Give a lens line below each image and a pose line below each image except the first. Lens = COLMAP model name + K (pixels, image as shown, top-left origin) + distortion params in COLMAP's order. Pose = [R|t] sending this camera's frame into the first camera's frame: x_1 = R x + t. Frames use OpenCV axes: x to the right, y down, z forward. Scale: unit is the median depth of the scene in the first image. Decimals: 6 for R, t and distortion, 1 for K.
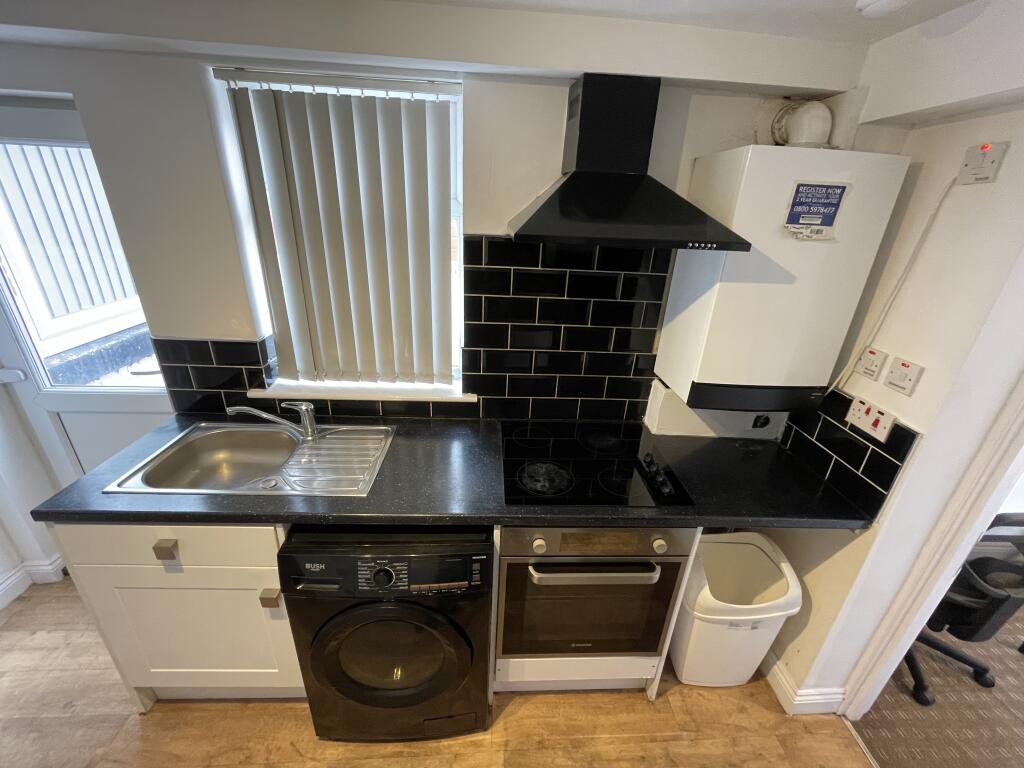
lens RADIAL K [[414.5, 0, 512.0], [0, 414.5, 384.0], [0, 0, 1]] dist [-0.004790, -0.000640]
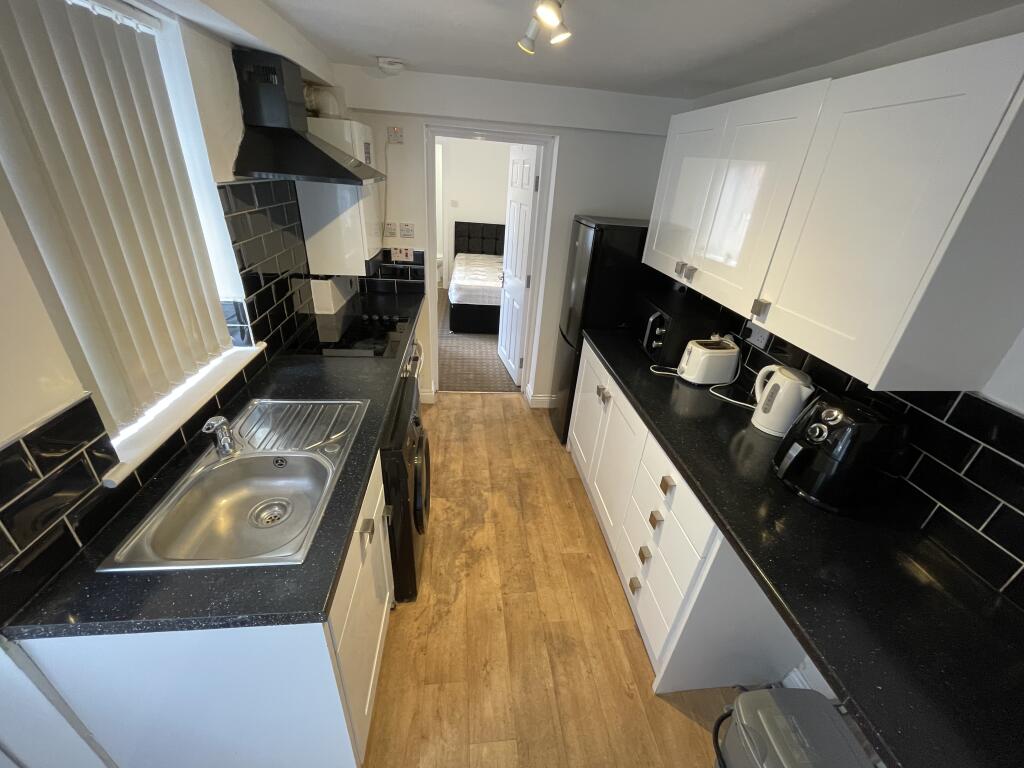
lens RADIAL K [[414.5, 0, 512.0], [0, 414.5, 384.0], [0, 0, 1]] dist [-0.004790, -0.000640]
pose [[-0.051661, -0.504099, 0.862099, -1.256983], [0.329520, 0.806301, 0.491218, -0.224020], [-0.942734, 0.309456, 0.124457, 0.342509]]
